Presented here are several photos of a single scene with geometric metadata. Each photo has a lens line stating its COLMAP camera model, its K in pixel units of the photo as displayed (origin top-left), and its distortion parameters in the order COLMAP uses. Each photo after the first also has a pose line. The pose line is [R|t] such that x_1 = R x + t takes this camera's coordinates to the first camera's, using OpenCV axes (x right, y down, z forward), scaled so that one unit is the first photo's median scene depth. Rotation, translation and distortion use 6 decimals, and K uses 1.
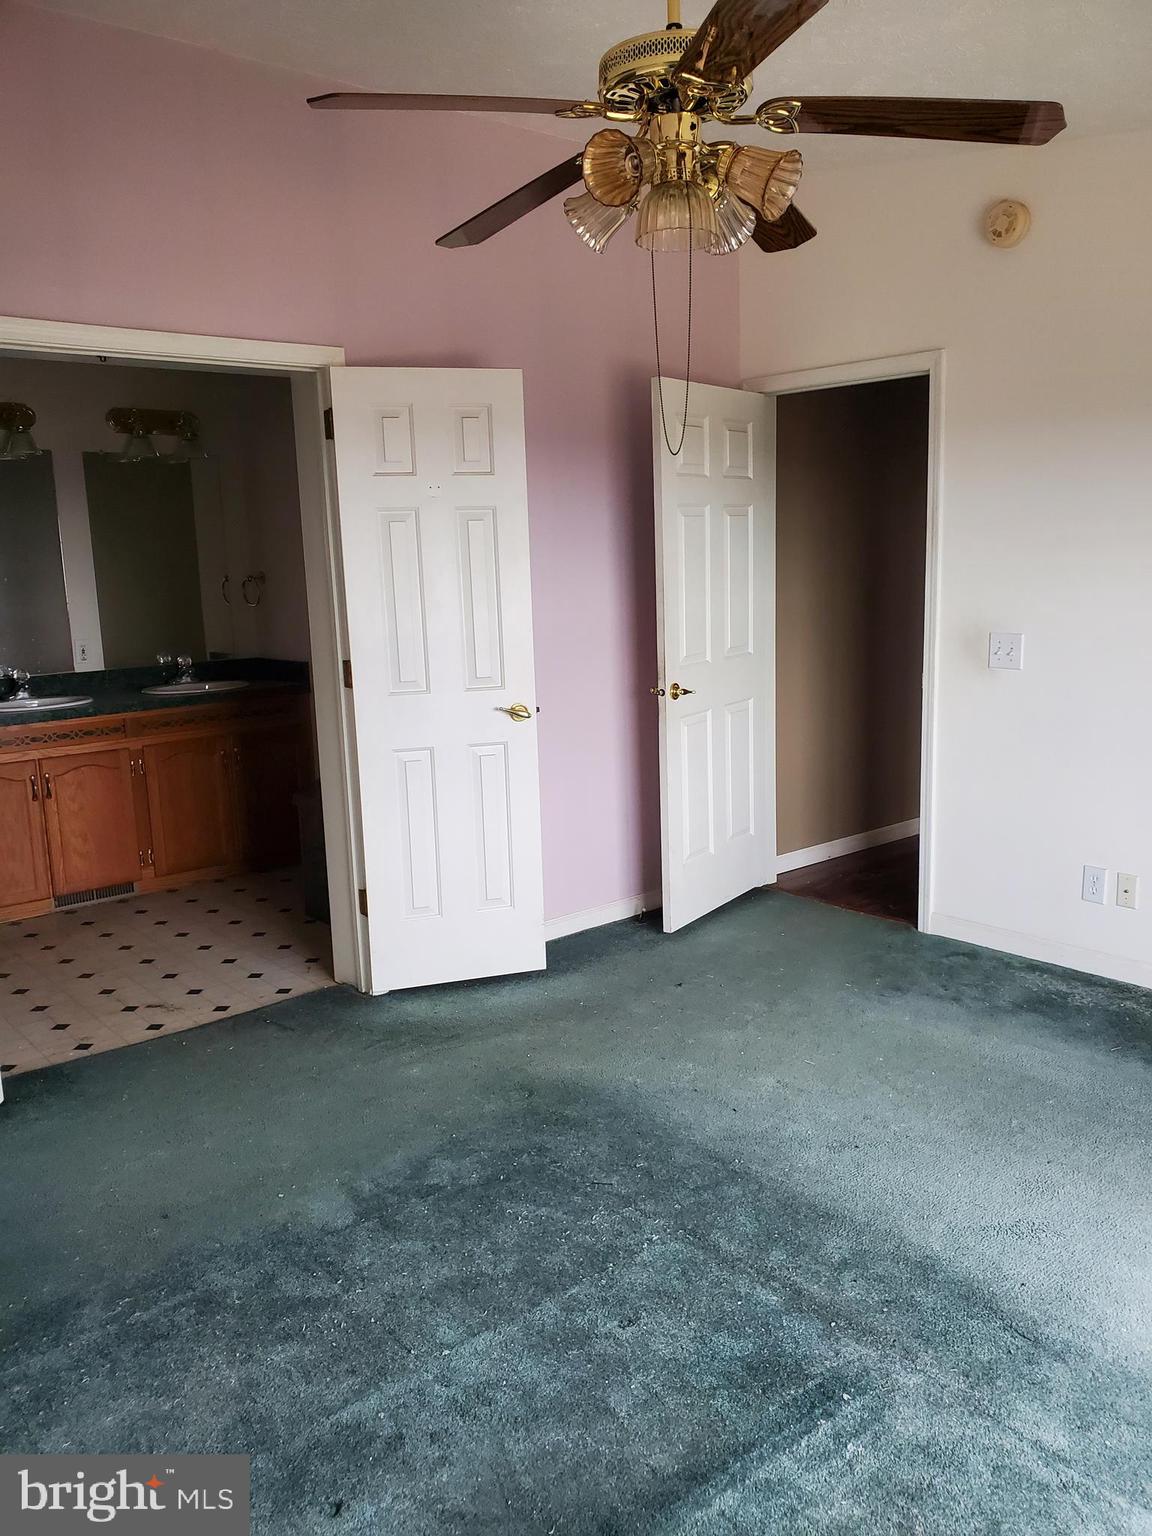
lens RADIAL K [[1182.4, 0, 585.4], [0, 1182.4, 762.7], [0, 0, 1]] dist [0.017645, -0.007613]
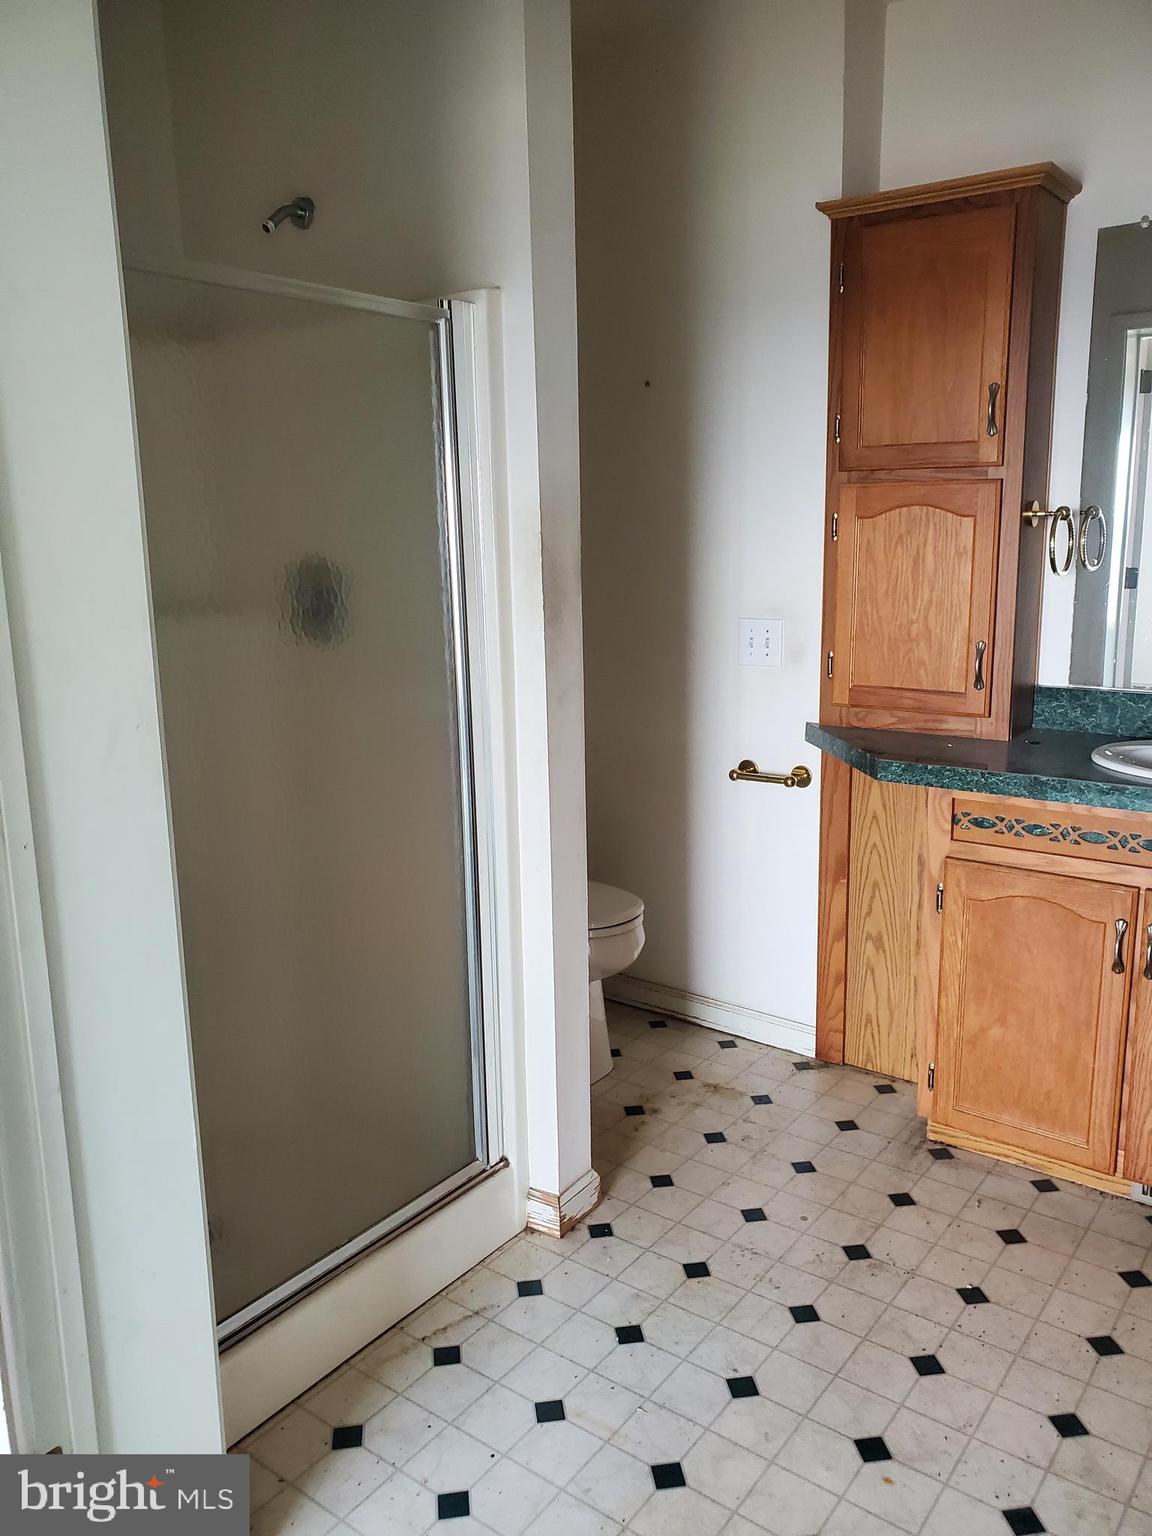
lens RADIAL K [[1182.4, 0, 599.7], [0, 1182.4, 794.3], [0, 0, 1]] dist [0.017645, -0.007613]
pose [[0.243979, 0.248295, -0.937456, -0.093815], [-0.168089, 0.962864, 0.211279, -0.092419], [0.955102, 0.106028, 0.276655, 0.637212]]
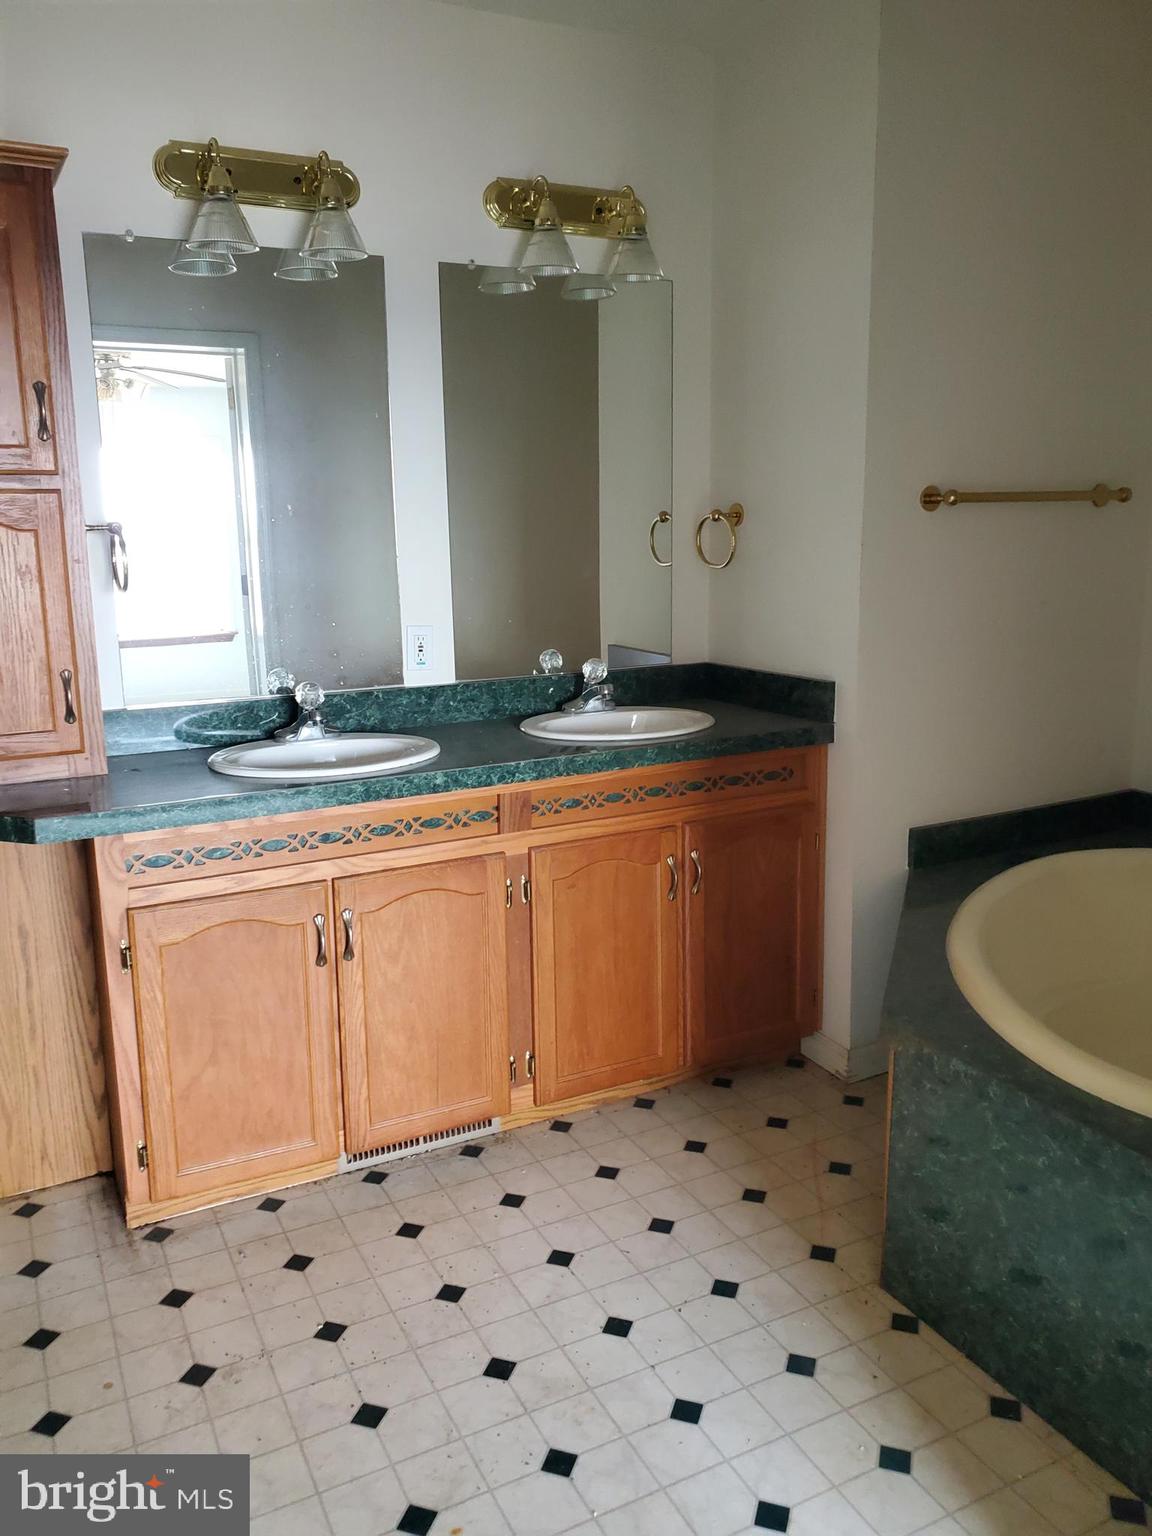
lens RADIAL K [[1182.4, 0, 576.9], [0, 1182.4, 765.2], [0, 0, 1]] dist [0.017645, -0.007613]
pose [[0.973792, 0.067025, -0.217341, -0.250845], [-0.059737, 0.997415, 0.039938, -0.069657], [0.219456, -0.025908, 0.975278, 0.529200]]
